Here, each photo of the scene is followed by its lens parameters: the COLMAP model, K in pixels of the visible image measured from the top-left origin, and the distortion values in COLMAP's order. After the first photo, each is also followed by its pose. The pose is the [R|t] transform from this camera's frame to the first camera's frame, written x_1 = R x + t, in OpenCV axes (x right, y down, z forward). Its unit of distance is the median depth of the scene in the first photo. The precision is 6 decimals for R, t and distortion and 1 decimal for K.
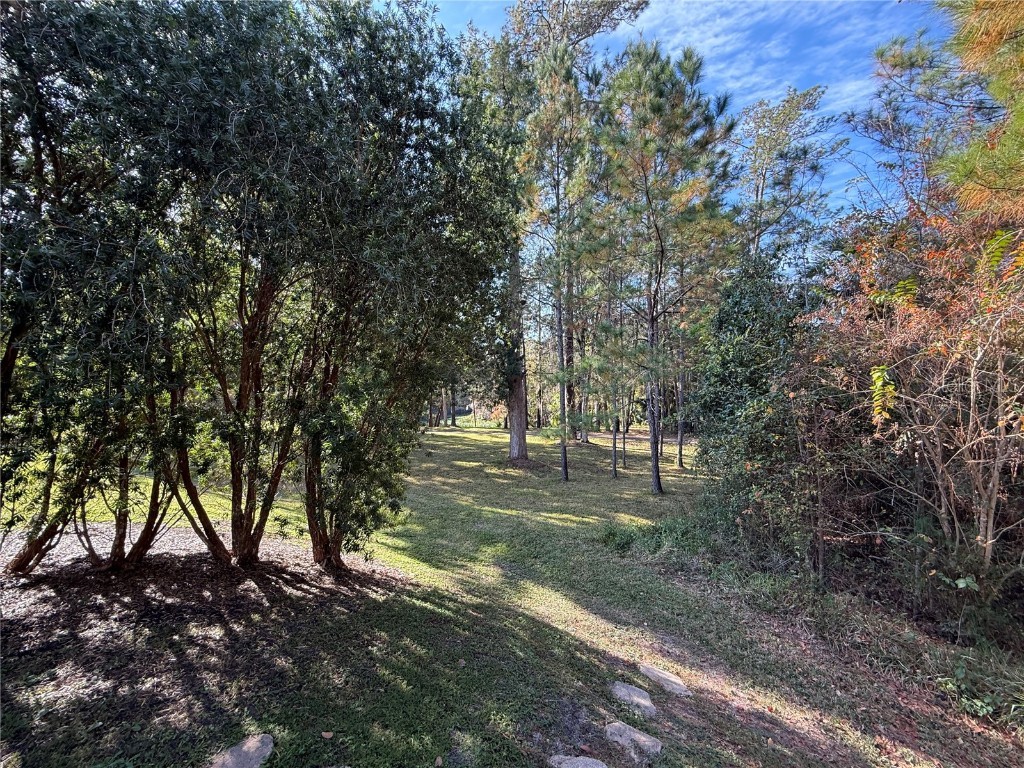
lens RADIAL K [[404.7, 0, 514.0], [0, 404.7, 384.4], [0, 0, 1]] dist [-0.003558, -0.000226]
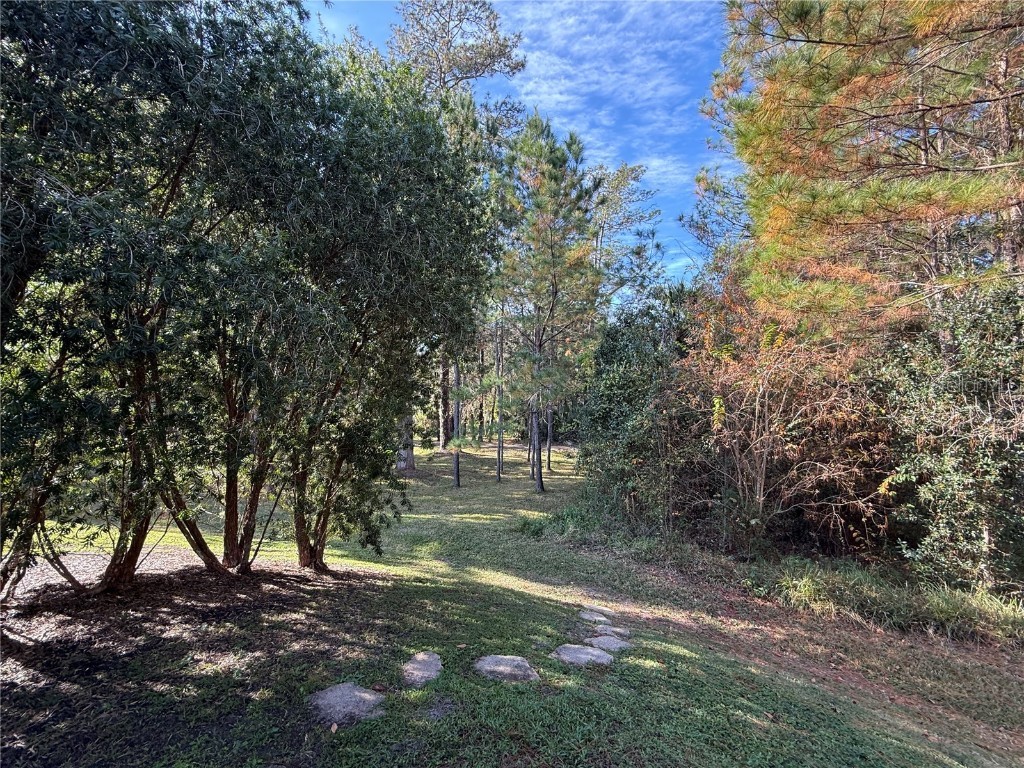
lens RADIAL K [[404.7, 0, 515.4], [0, 404.7, 383.4], [0, 0, 1]] dist [-0.003558, -0.000226]
pose [[0.932583, 0.030915, 0.359630, -0.233426], [-0.020201, 0.999234, -0.033513, -0.010468], [-0.360391, 0.023989, 0.932493, -0.128371]]
